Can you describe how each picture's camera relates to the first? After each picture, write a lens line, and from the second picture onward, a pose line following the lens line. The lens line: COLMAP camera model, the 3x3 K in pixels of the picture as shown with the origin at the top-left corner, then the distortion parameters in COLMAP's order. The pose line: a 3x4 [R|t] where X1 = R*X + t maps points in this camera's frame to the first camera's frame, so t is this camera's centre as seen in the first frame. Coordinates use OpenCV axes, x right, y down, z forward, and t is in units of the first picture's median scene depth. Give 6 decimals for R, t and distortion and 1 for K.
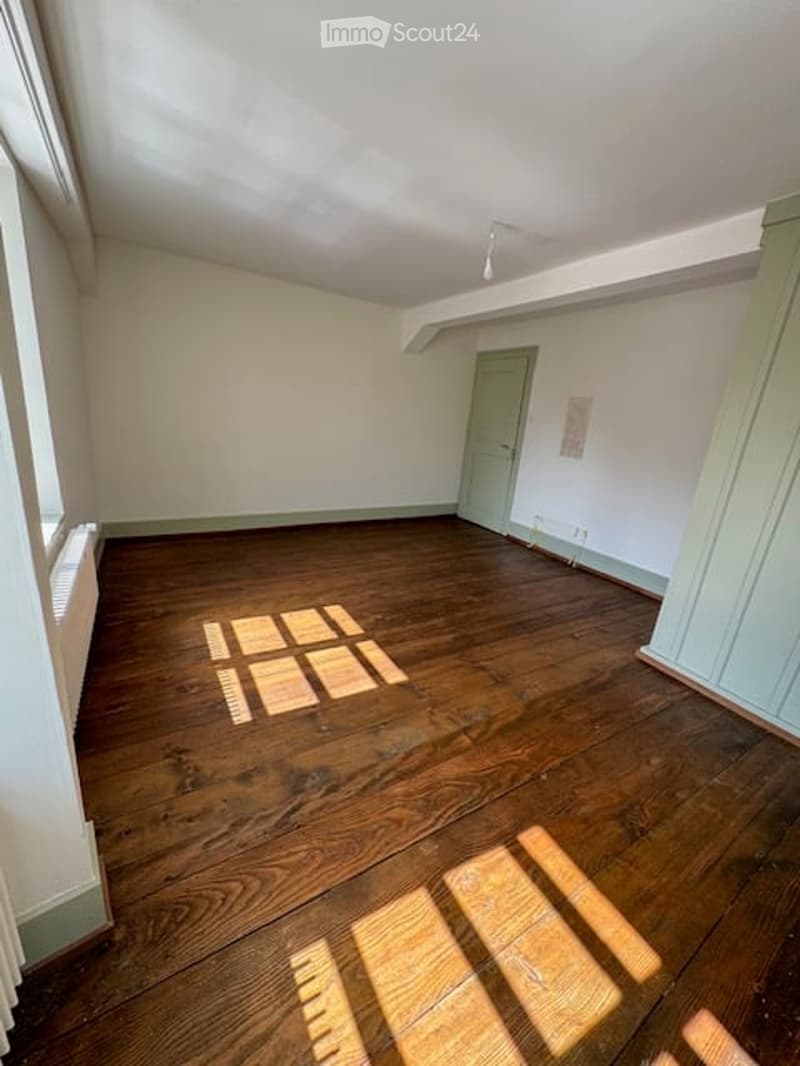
lens RADIAL K [[425.6, 0, 403.1], [0, 425.6, 538.7], [0, 0, 1]] dist [0.010892, 0.000030]
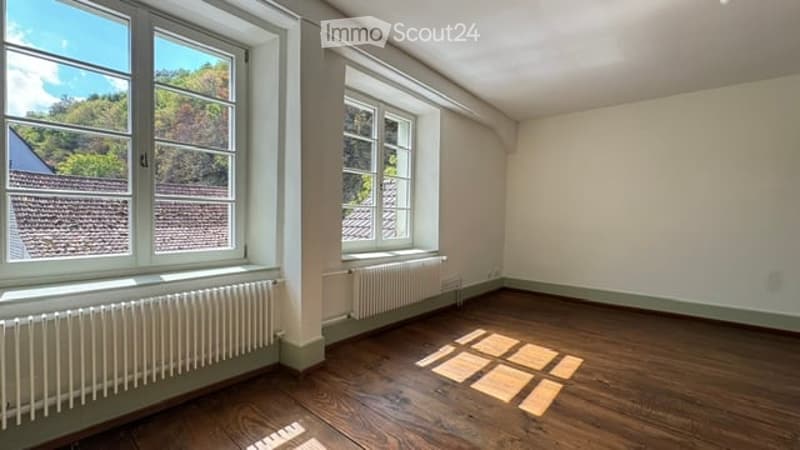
lens RADIAL K [[320.6, 0, 400.0], [0, 320.6, 225.0], [0, 0, 1]] dist [-0.001221, 0.000118]
pose [[0.312542, -0.053078, -0.948420, 0.559419], [-0.270835, 0.952016, -0.142530, 0.091136], [0.910476, 0.301412, 0.283169, 0.326123]]
